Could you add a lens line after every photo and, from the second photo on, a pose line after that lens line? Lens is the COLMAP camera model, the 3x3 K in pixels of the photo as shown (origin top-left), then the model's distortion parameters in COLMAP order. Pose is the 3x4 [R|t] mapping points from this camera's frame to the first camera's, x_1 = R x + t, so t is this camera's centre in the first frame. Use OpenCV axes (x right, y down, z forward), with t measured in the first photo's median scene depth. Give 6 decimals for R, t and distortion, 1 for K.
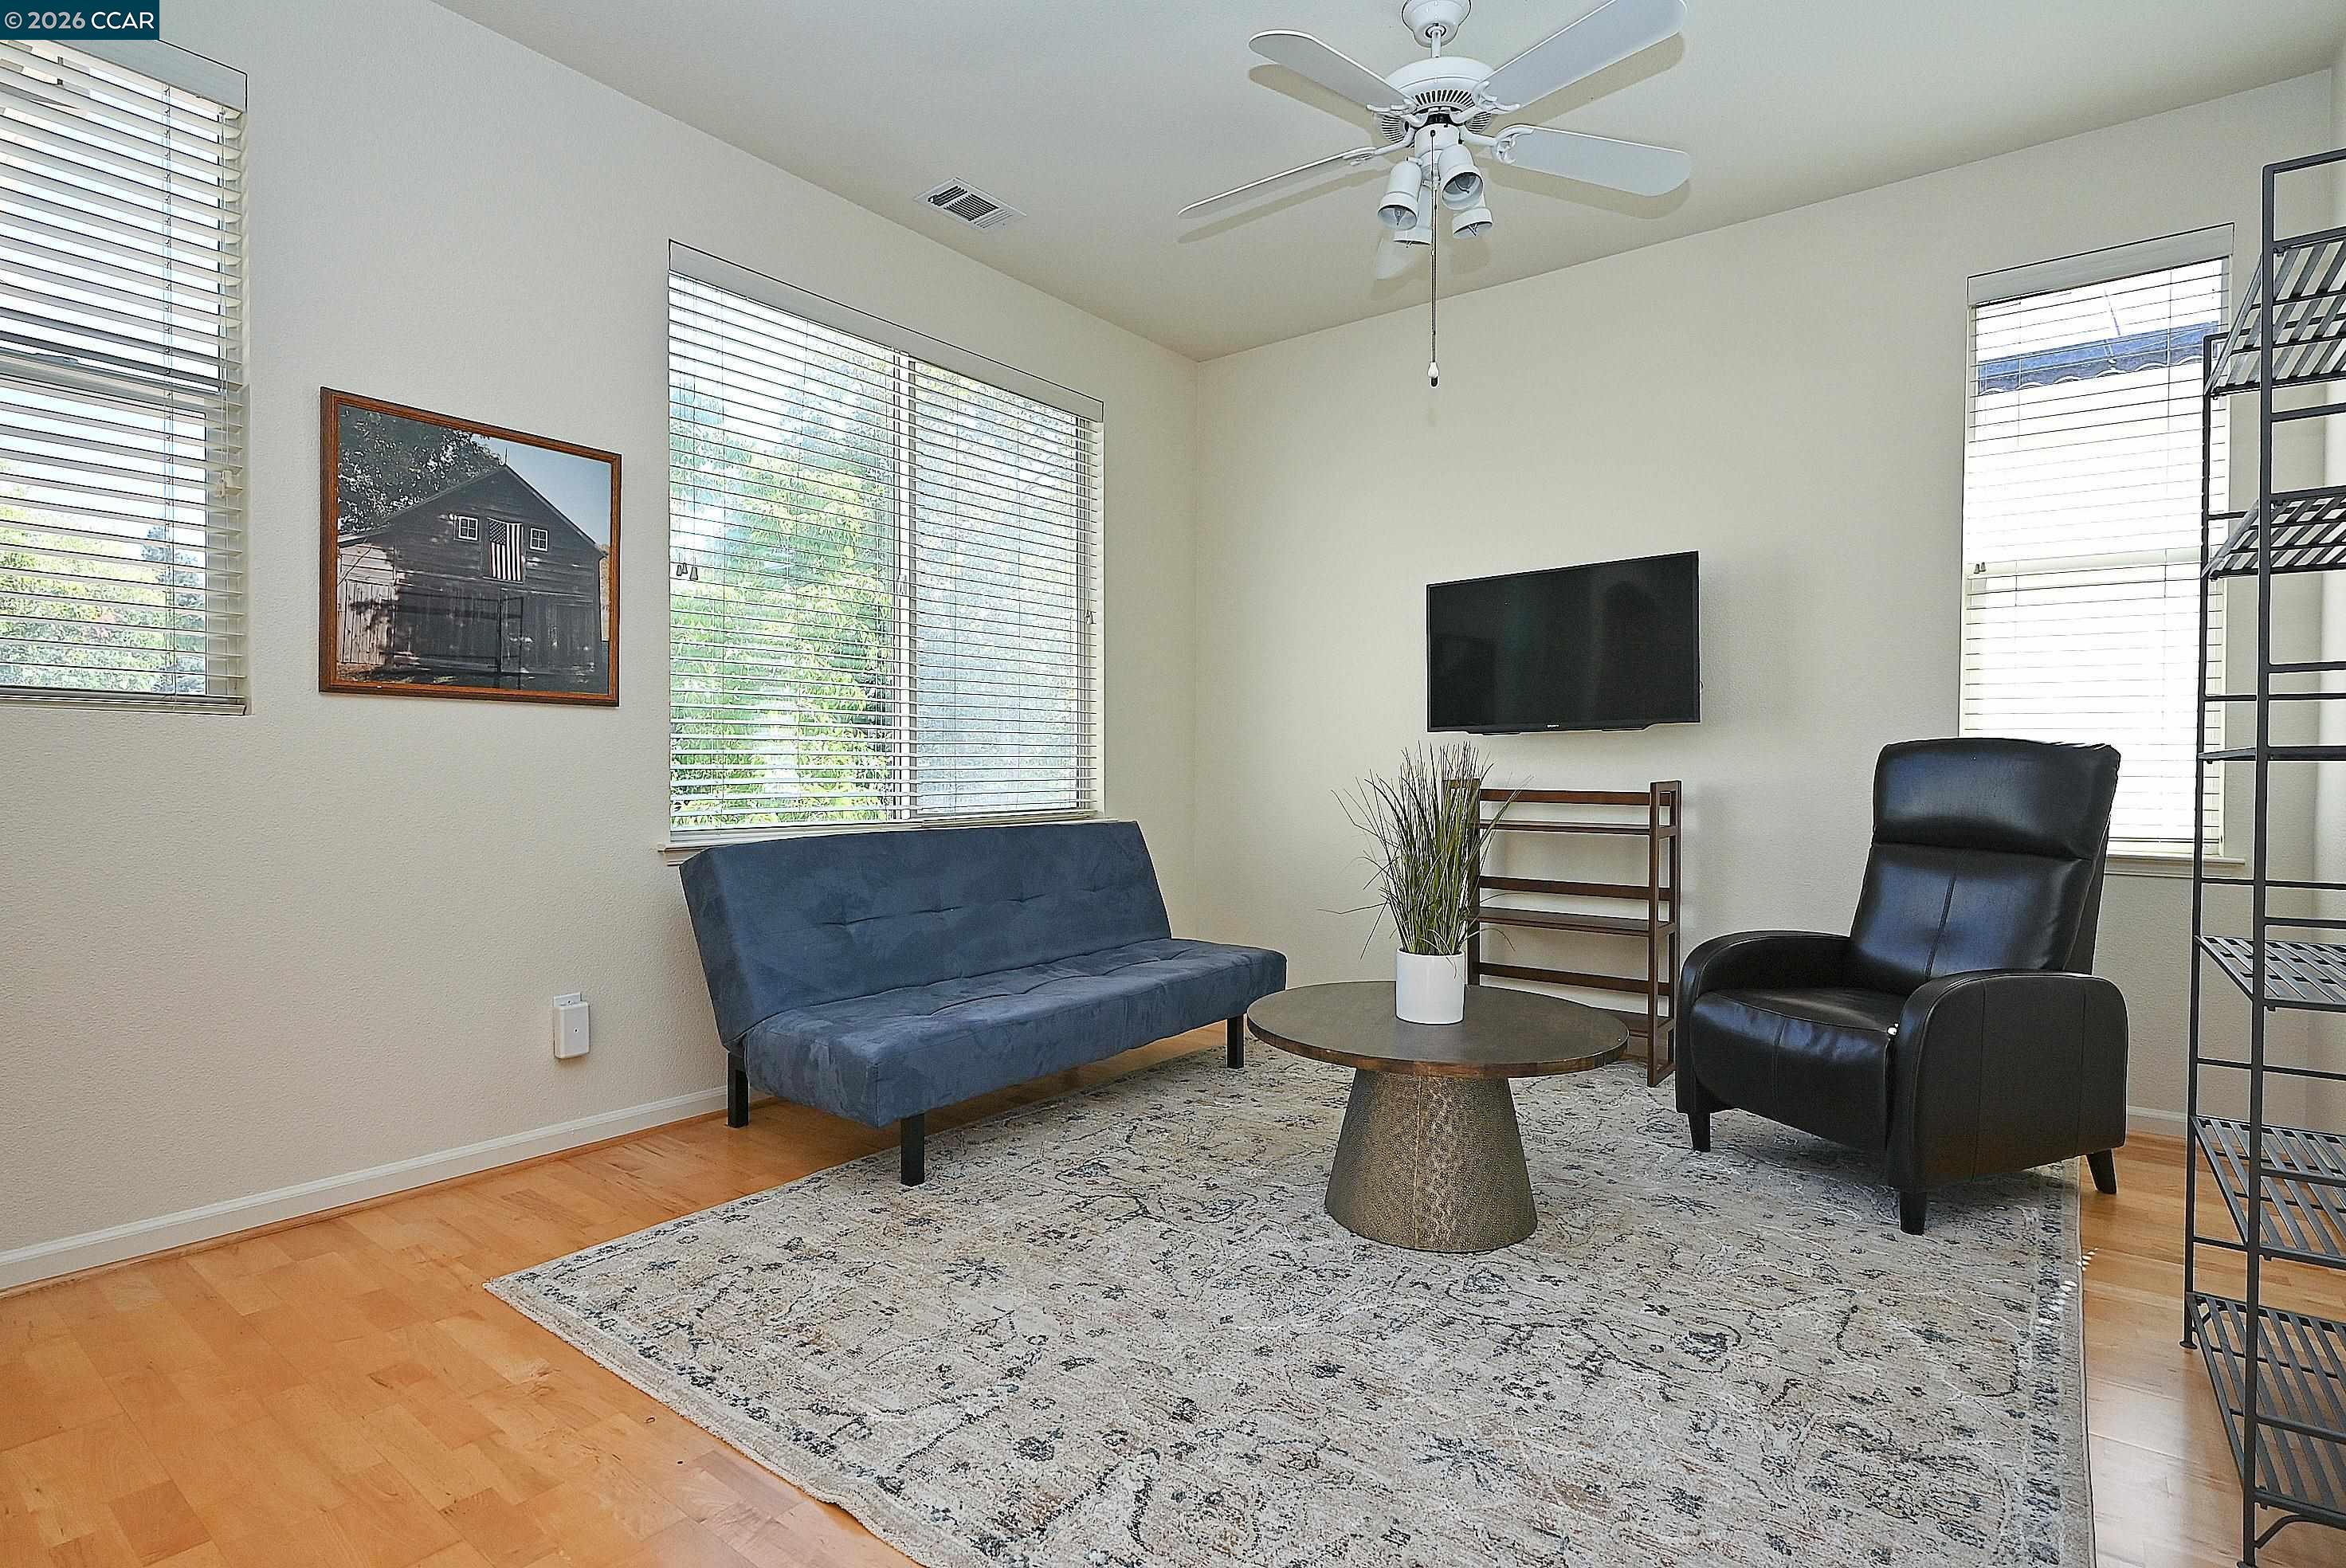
lens RADIAL K [[1150.8, 0, 1173.0], [0, 1150.8, 784.0], [0, 0, 1]] dist [-0.004811, 0.000390]
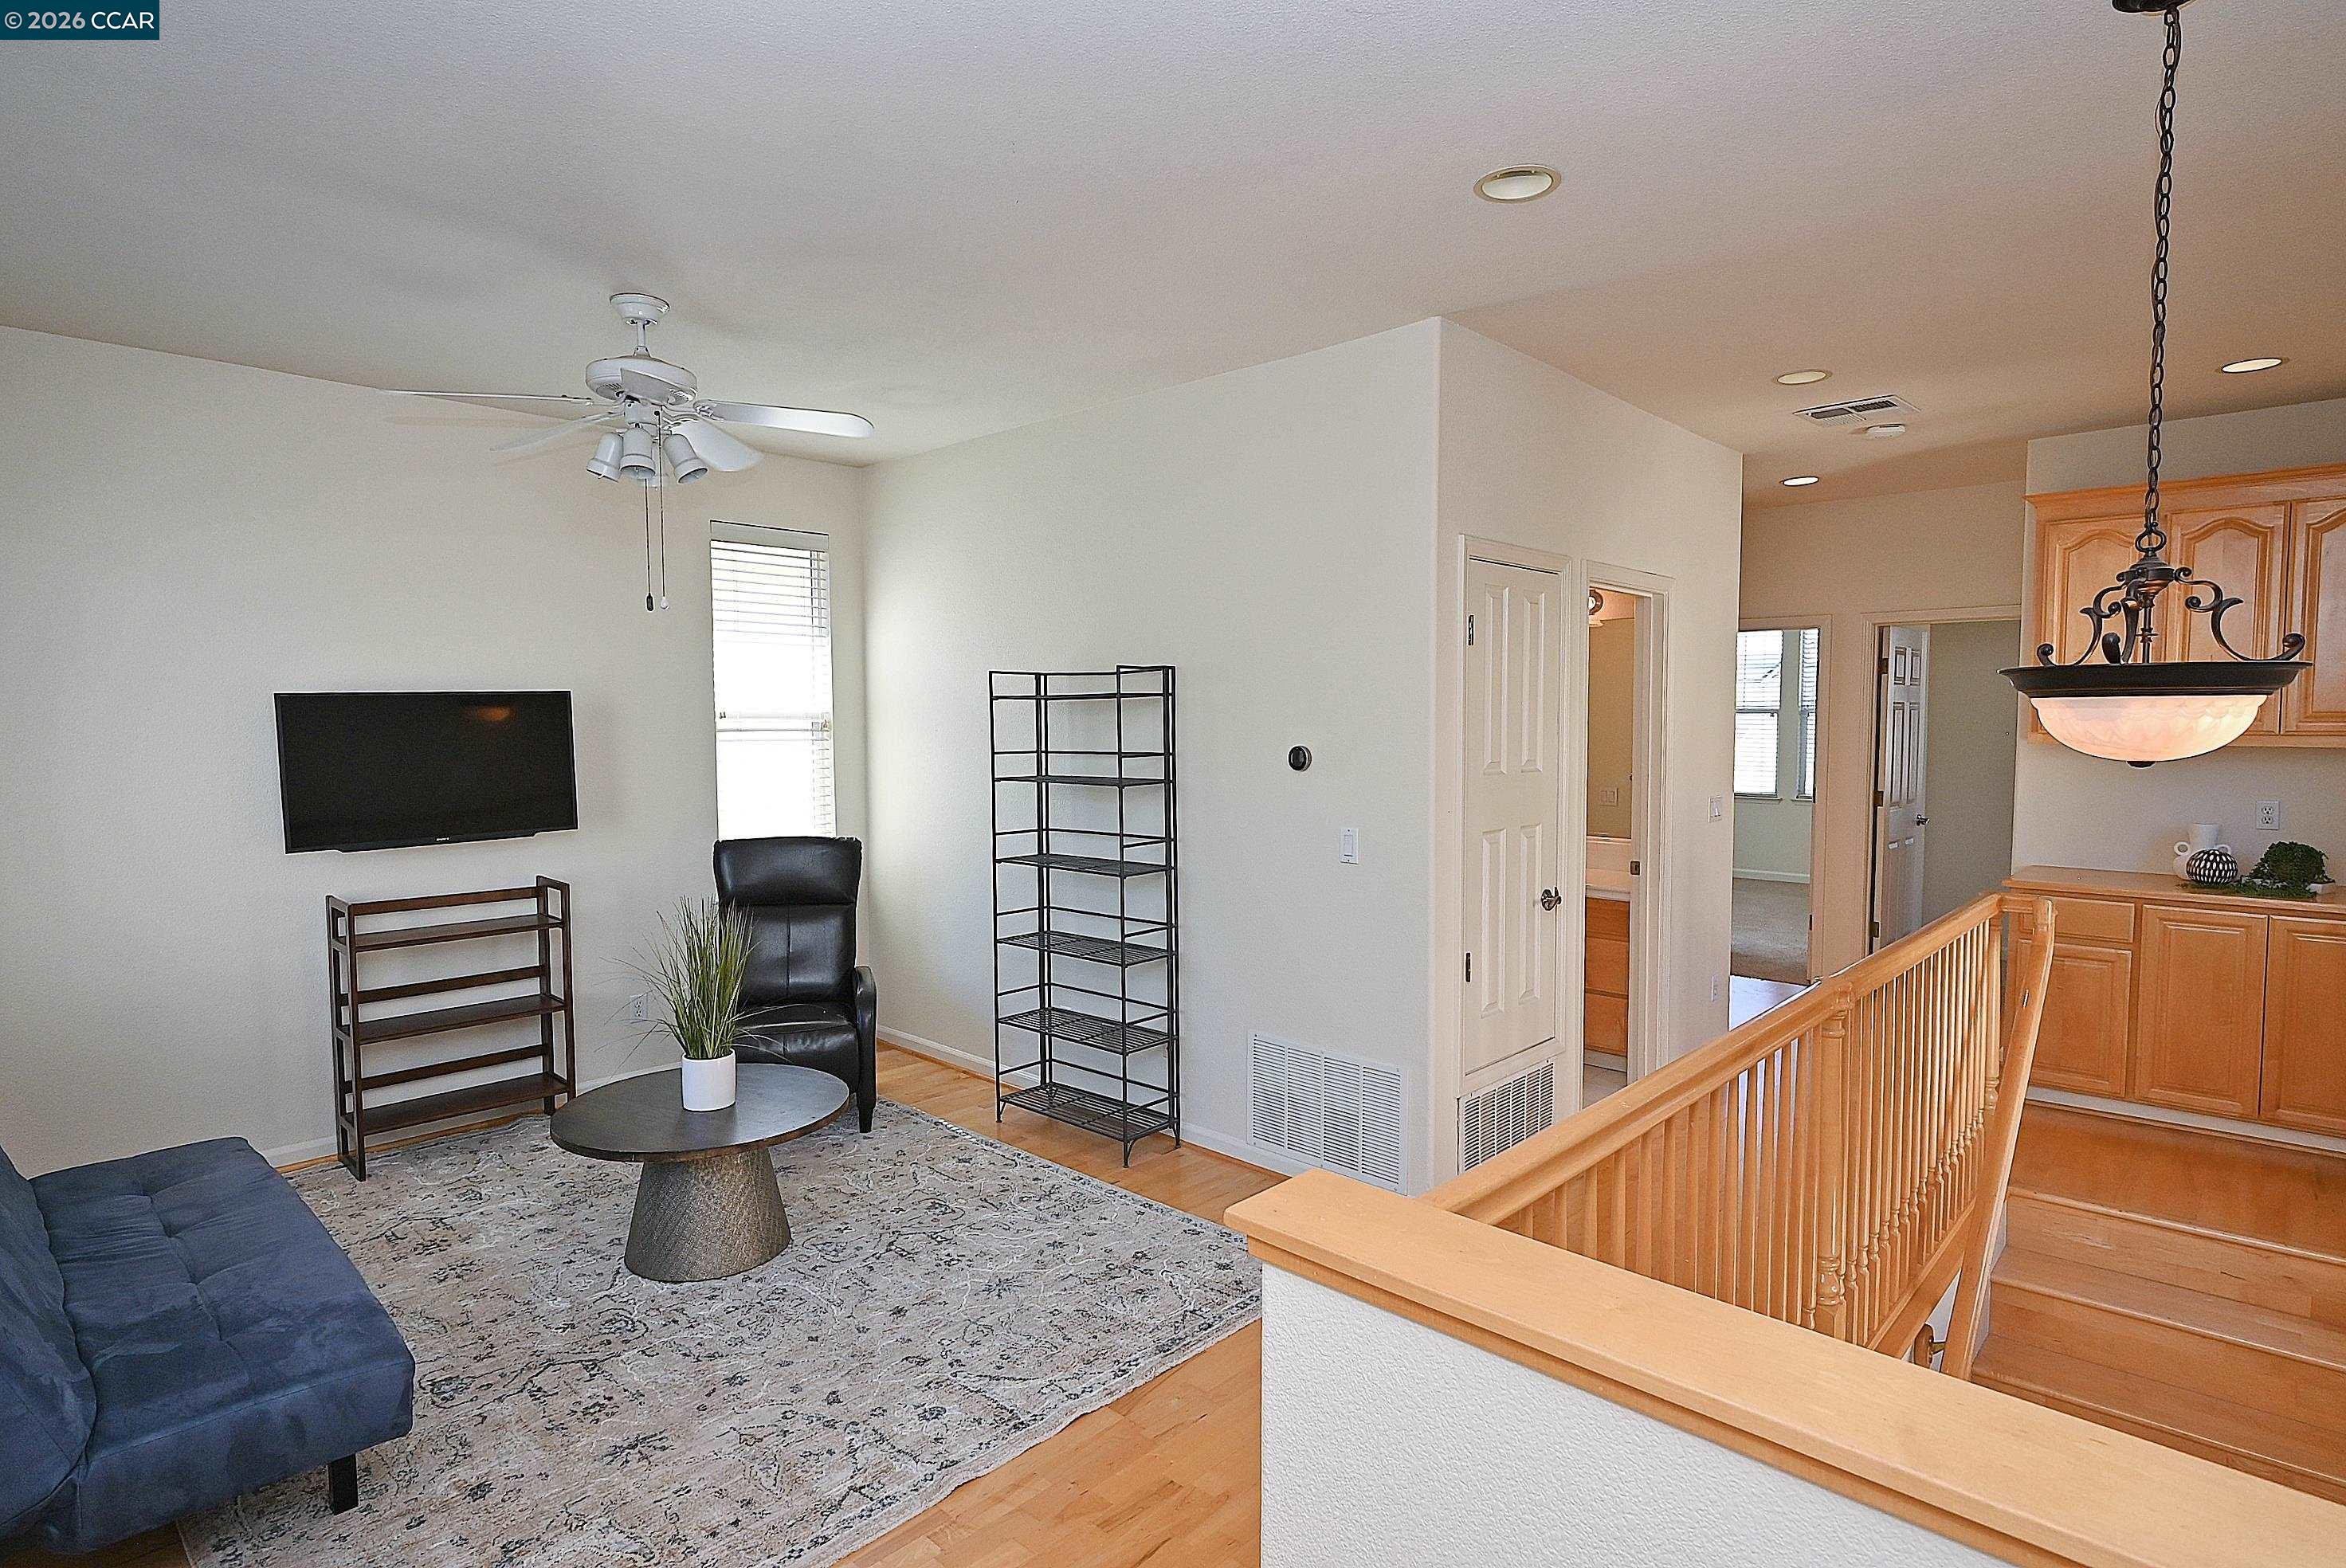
lens RADIAL K [[1150.8, 0, 1173.0], [0, 1150.8, 784.0], [0, 0, 1]] dist [-0.004811, 0.000390]
pose [[0.126090, -0.059544, 0.990230, -0.851972], [0.021090, 0.998132, 0.057334, -0.196789], [-0.991795, 0.013655, 0.127110, 0.247488]]
